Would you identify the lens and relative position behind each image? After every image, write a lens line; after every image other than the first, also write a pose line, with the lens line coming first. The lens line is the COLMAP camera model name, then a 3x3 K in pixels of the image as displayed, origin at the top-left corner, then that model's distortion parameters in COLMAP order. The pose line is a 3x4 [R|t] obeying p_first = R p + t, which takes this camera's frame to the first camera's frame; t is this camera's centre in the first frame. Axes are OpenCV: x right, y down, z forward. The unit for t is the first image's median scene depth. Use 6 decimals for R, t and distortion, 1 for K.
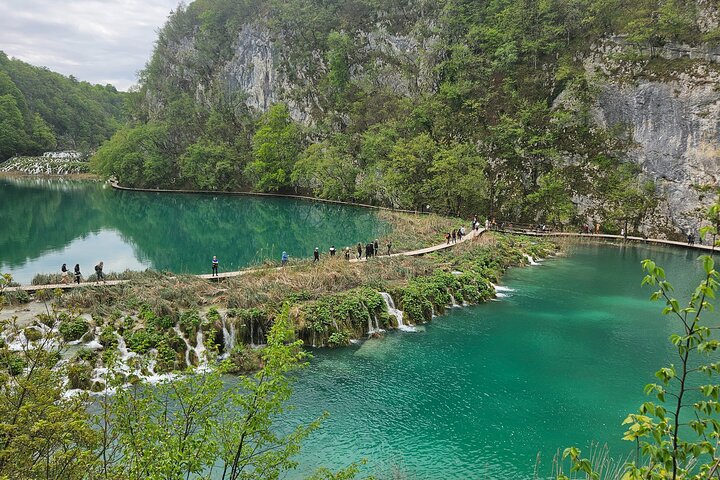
lens RADIAL K [[710.9, 0, 360.1], [0, 710.9, 240.0], [0, 0, 1]] dist [0.000026, 0.000000]
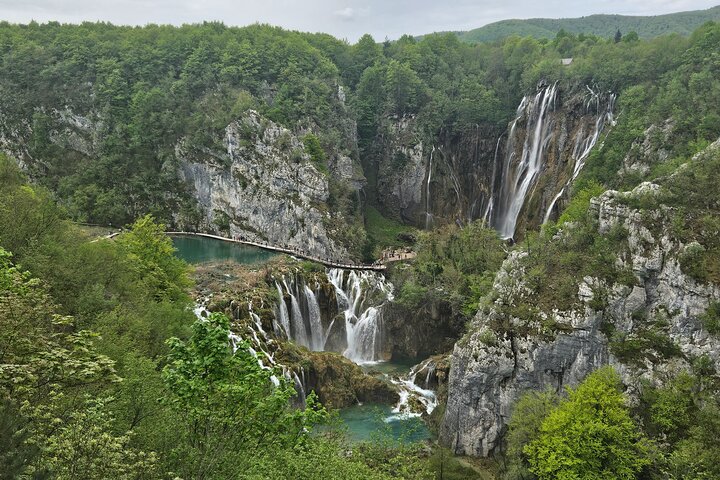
lens RADIAL K [[710.9, 0, 360.0], [0, 710.9, 242.4], [0, 0, 1]] dist [0.000026, 0.000000]
pose [[0.926473, -0.057799, 0.371896, 0.033017], [0.050031, 0.998281, 0.030513, -0.013220], [-0.373020, -0.009663, 0.927773, -0.984040]]
